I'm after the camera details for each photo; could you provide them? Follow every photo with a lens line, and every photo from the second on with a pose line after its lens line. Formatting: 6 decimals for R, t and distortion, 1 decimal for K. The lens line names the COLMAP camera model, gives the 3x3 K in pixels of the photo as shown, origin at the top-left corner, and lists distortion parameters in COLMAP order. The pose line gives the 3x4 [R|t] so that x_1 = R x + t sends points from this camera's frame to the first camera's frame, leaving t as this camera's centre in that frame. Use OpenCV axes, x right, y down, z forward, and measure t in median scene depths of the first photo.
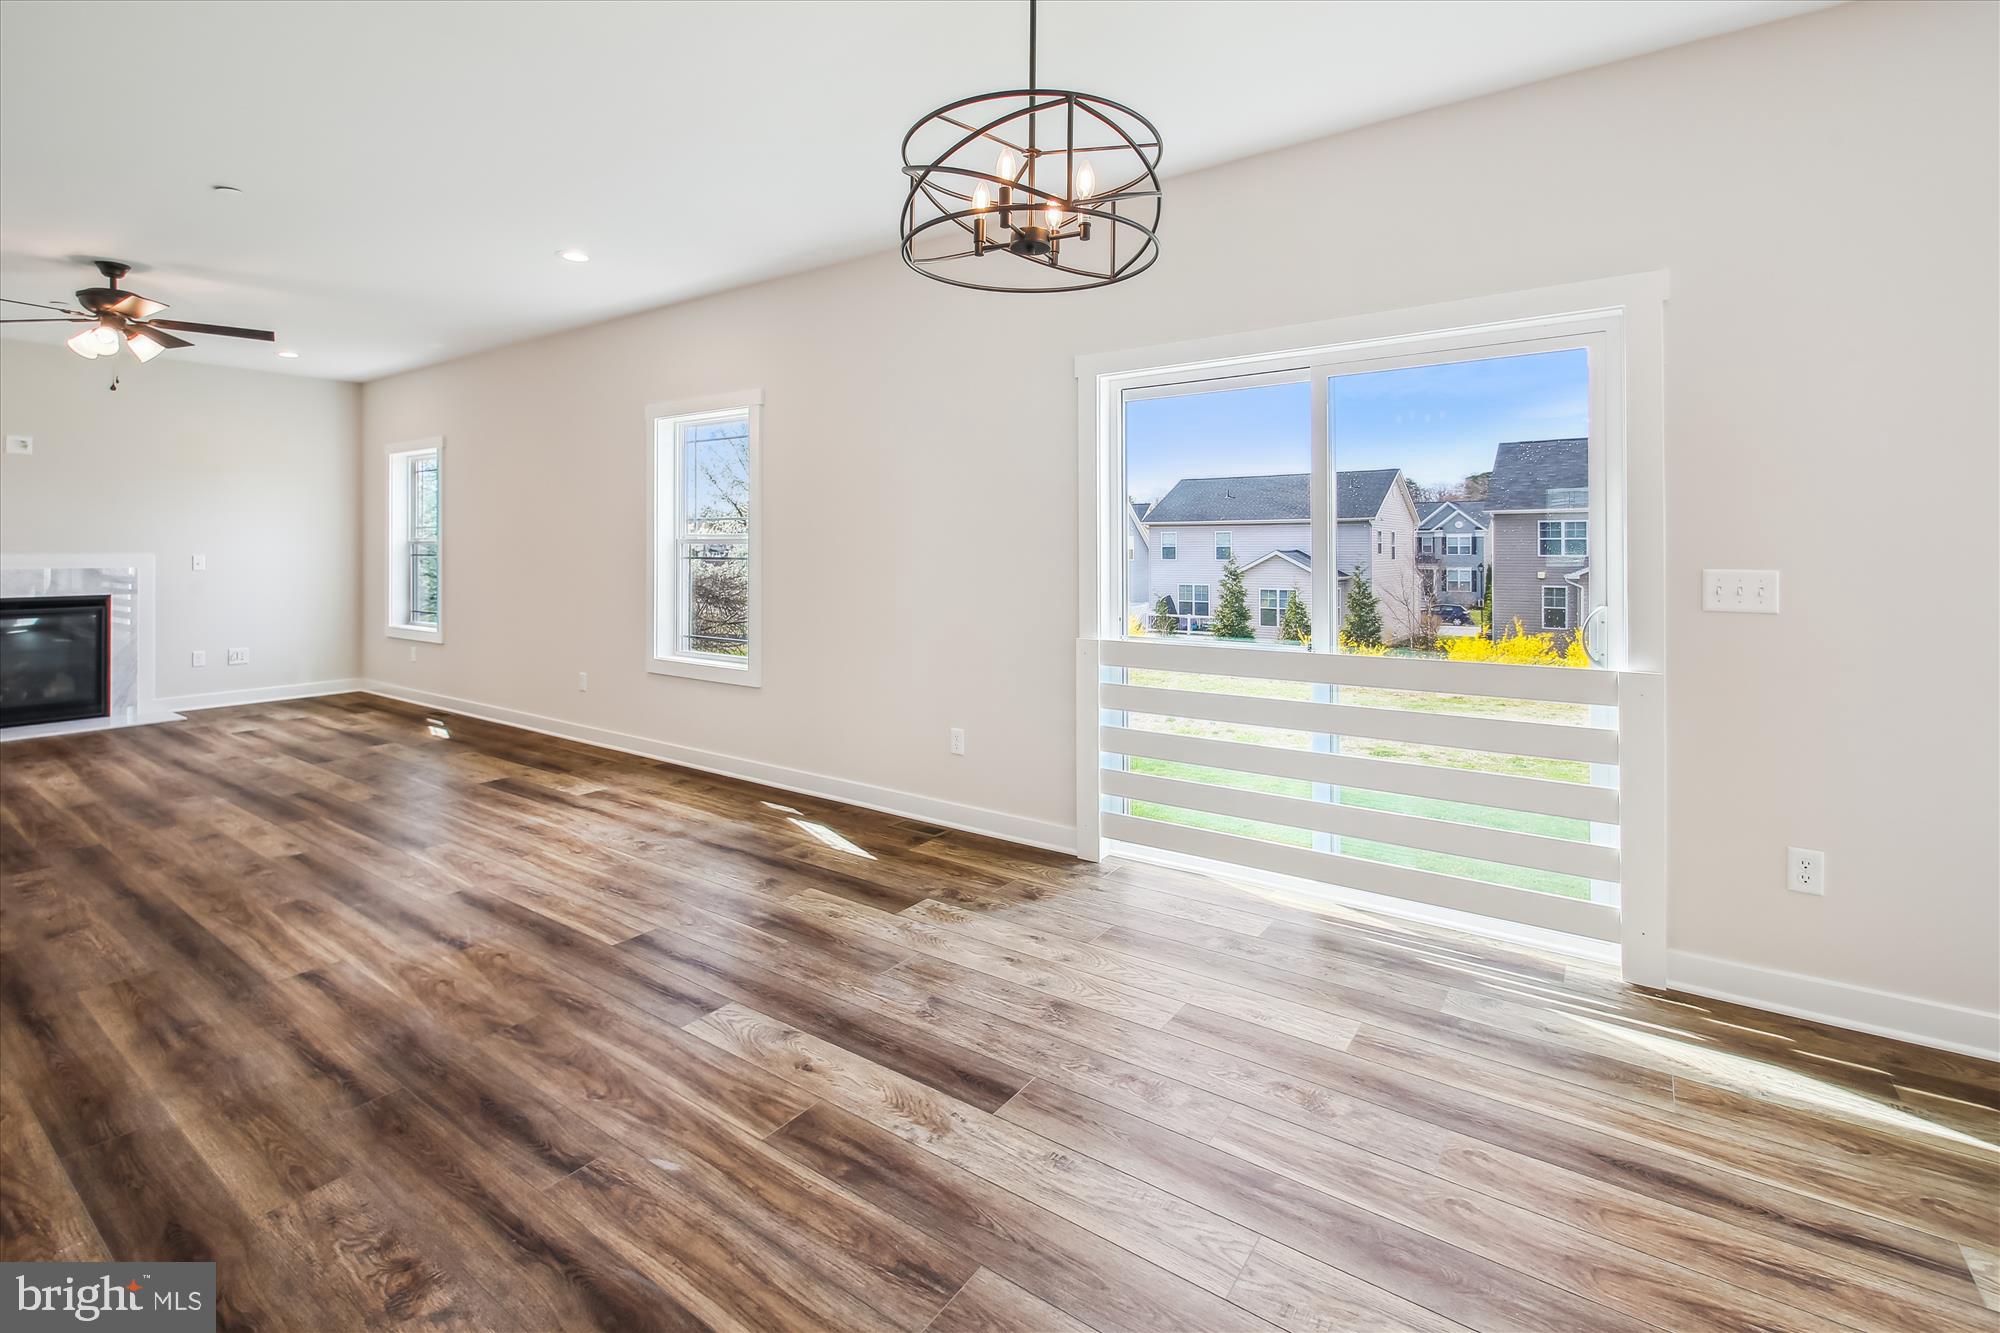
lens RADIAL K [[898.1, 0, 993.9], [0, 898.1, 544.2], [0, 0, 1]] dist [0.006415, -0.006014]
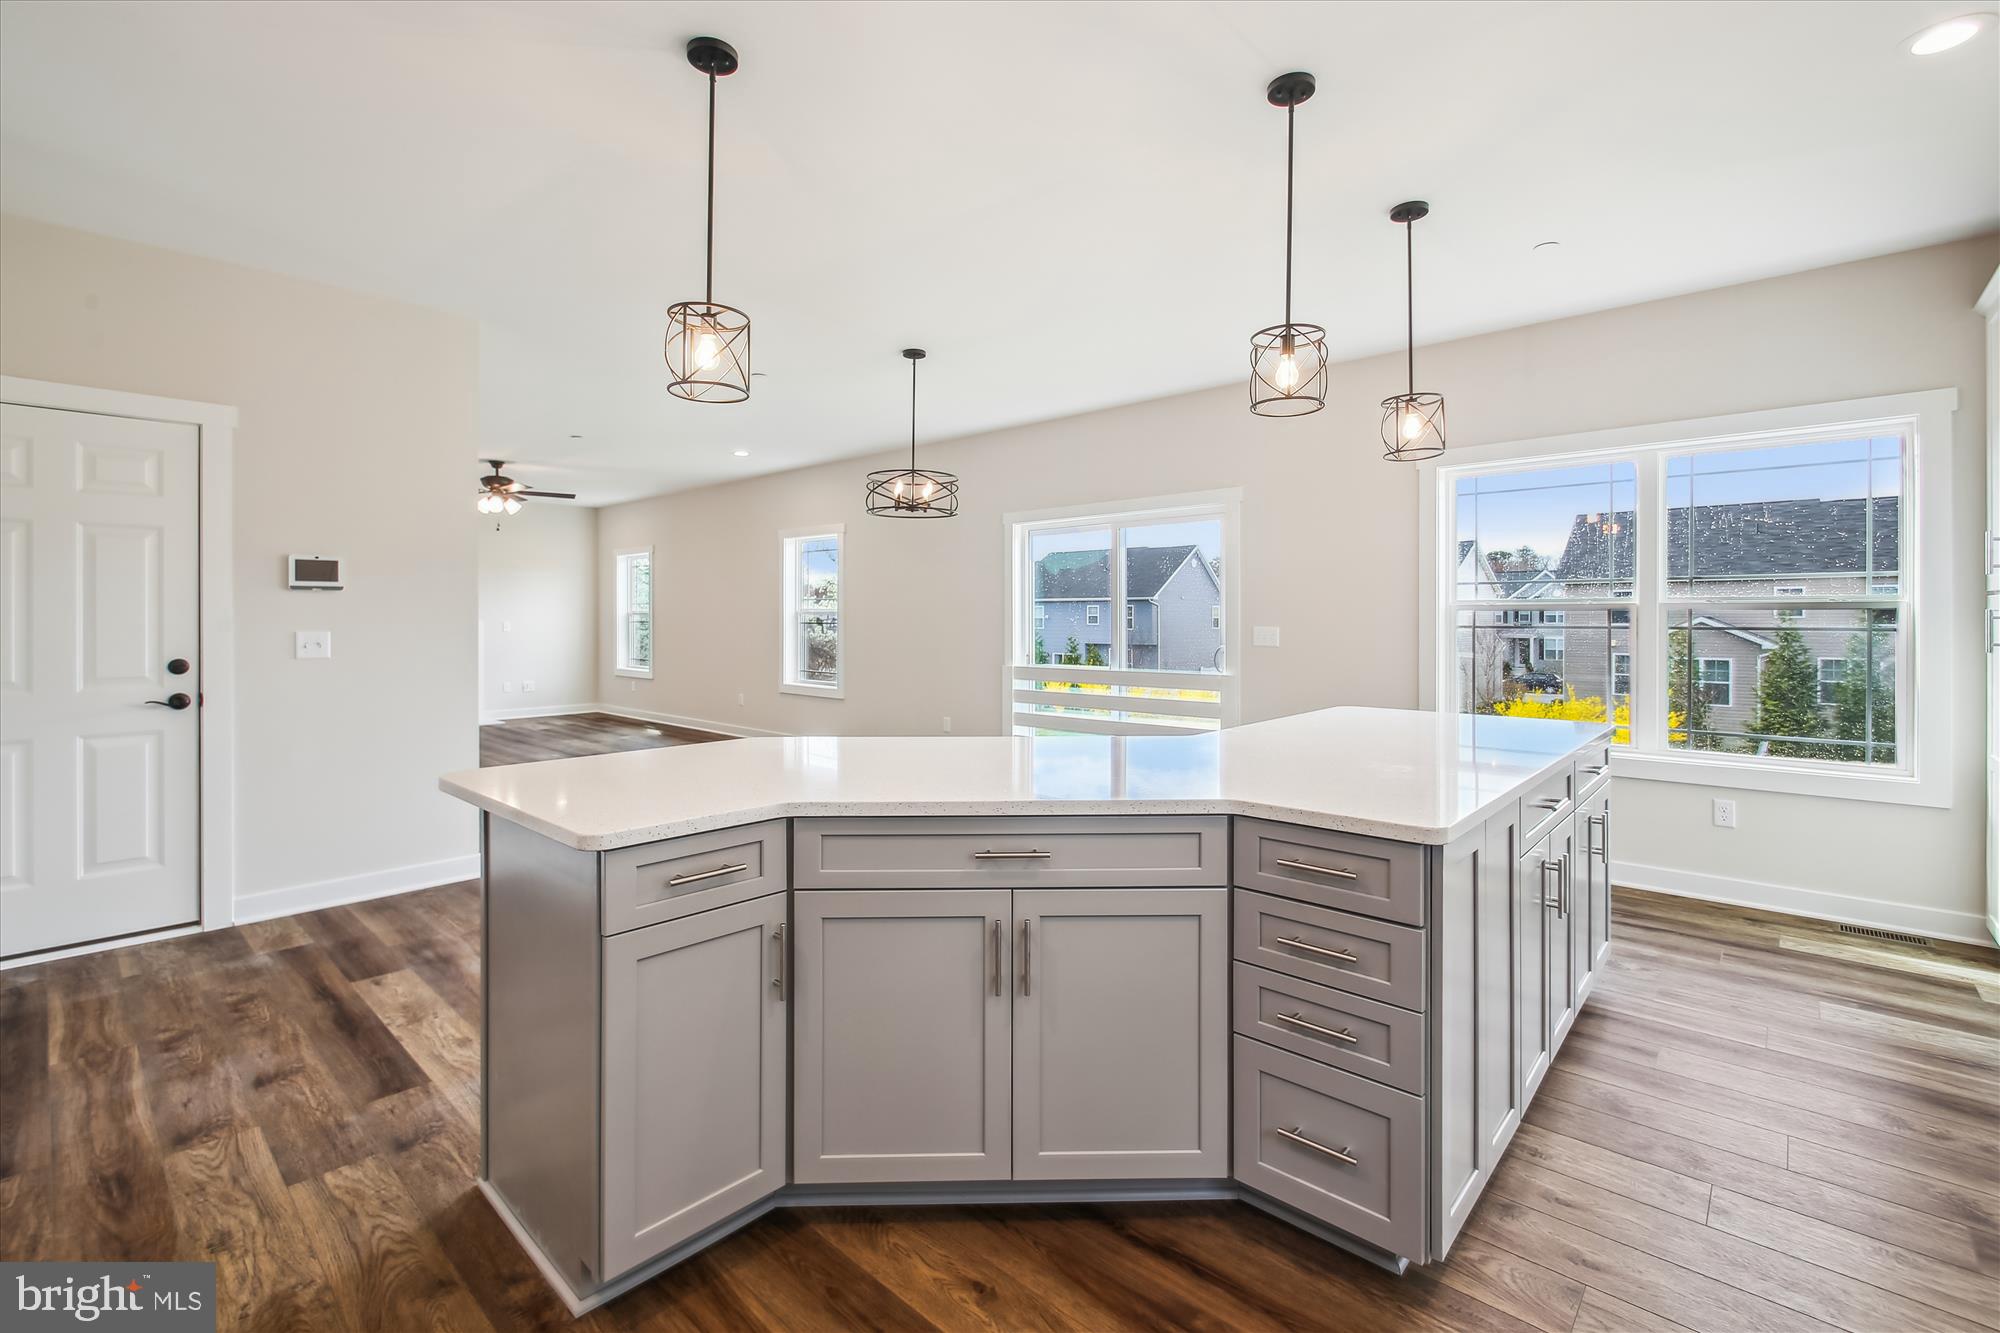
lens RADIAL K [[872.4, 0, 995.5], [0, 872.4, 617.5], [0, 0, 1]] dist [0.002260, -0.000242]
pose [[0.993021, -0.000089, -0.117941, 0.410965], [0.000750, 0.999984, 0.005564, -0.007050], [0.117939, -0.005614, 0.993005, -1.134168]]
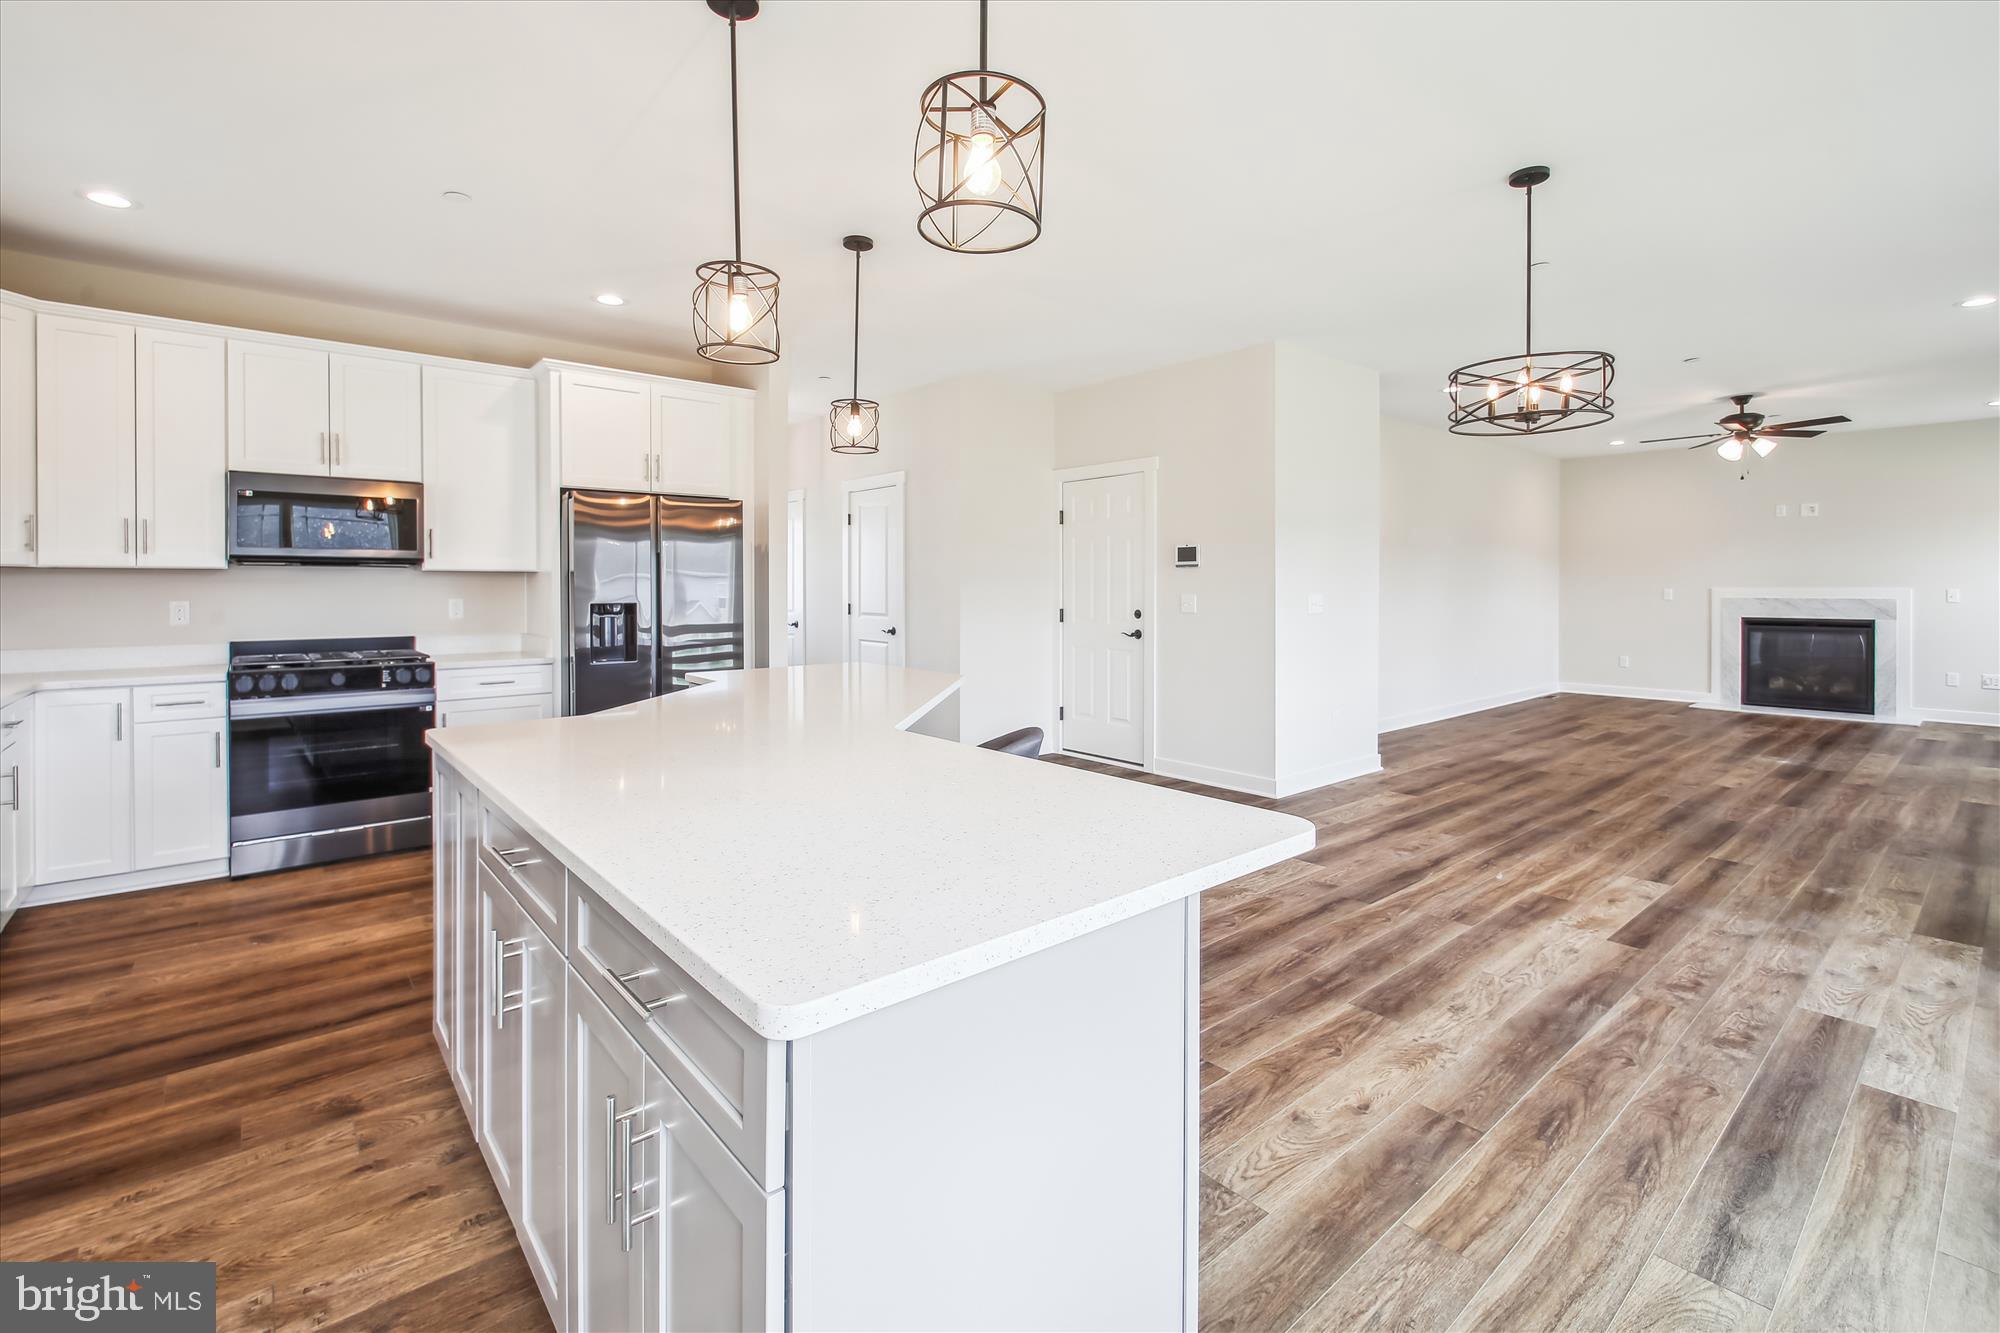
lens RADIAL K [[885.0, 0, 1008.2], [0, 885.0, 591.3], [0, 0, 1]] dist [0.002425, 0.000064]
pose [[-0.238697, 0.007919, -0.971062, 1.363748], [0.007710, 0.999951, 0.006259, -0.002742], [0.971063, -0.005993, -0.238747, 0.267014]]
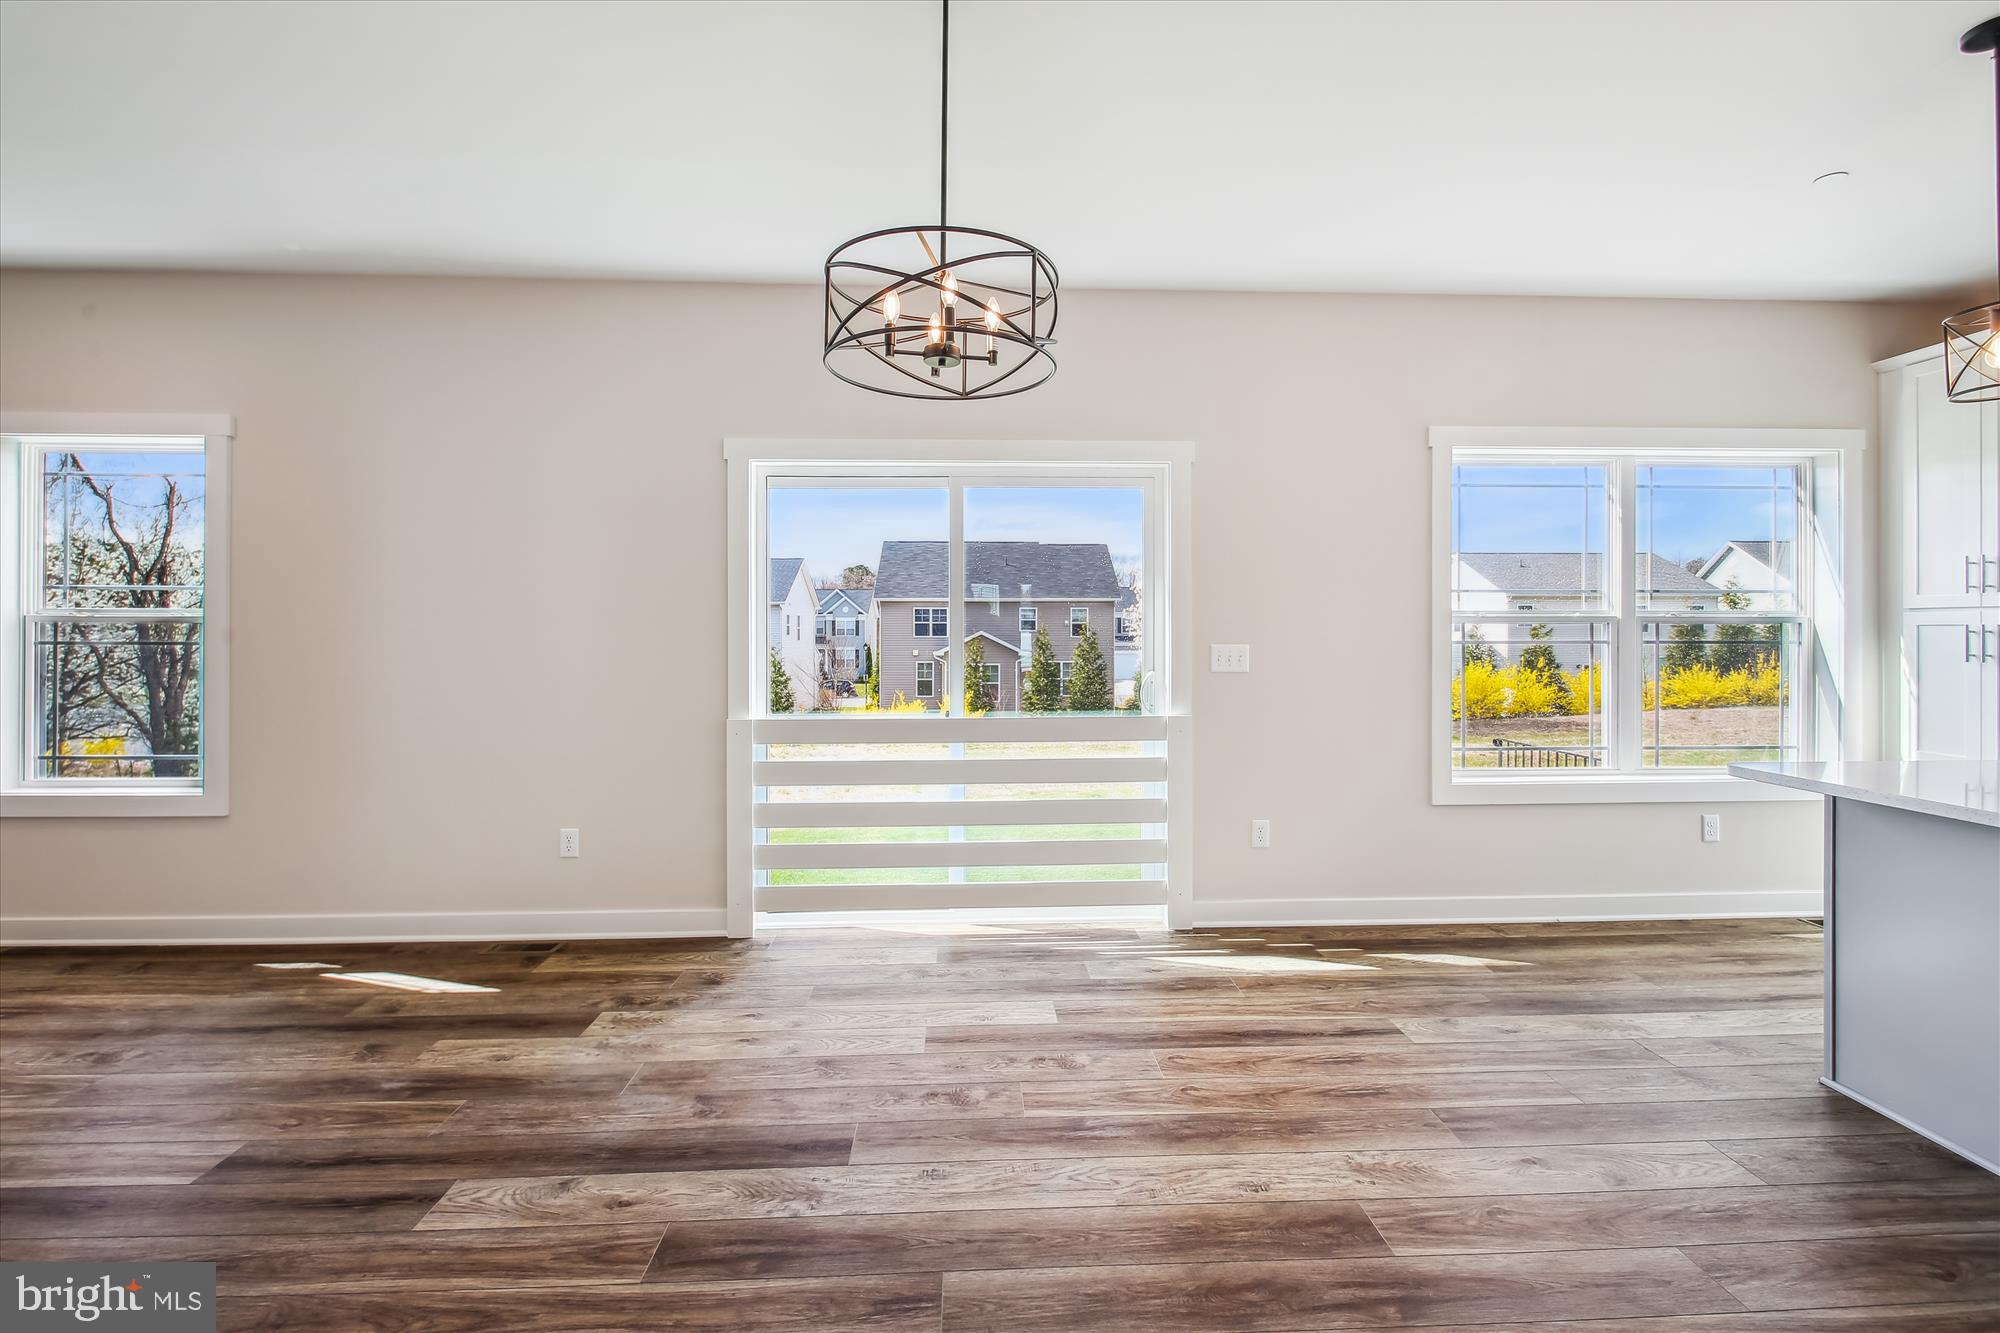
lens RADIAL K [[871.7, 0, 1004.3], [0, 871.7, 632.8], [0, 0, 1]] dist [0.002925, -0.005608]
pose [[0.785278, -0.000742, 0.619143, -0.377798], [-0.003895, 0.999974, 0.006138, 0.000205], [-0.619131, -0.007231, 0.785254, 0.064886]]
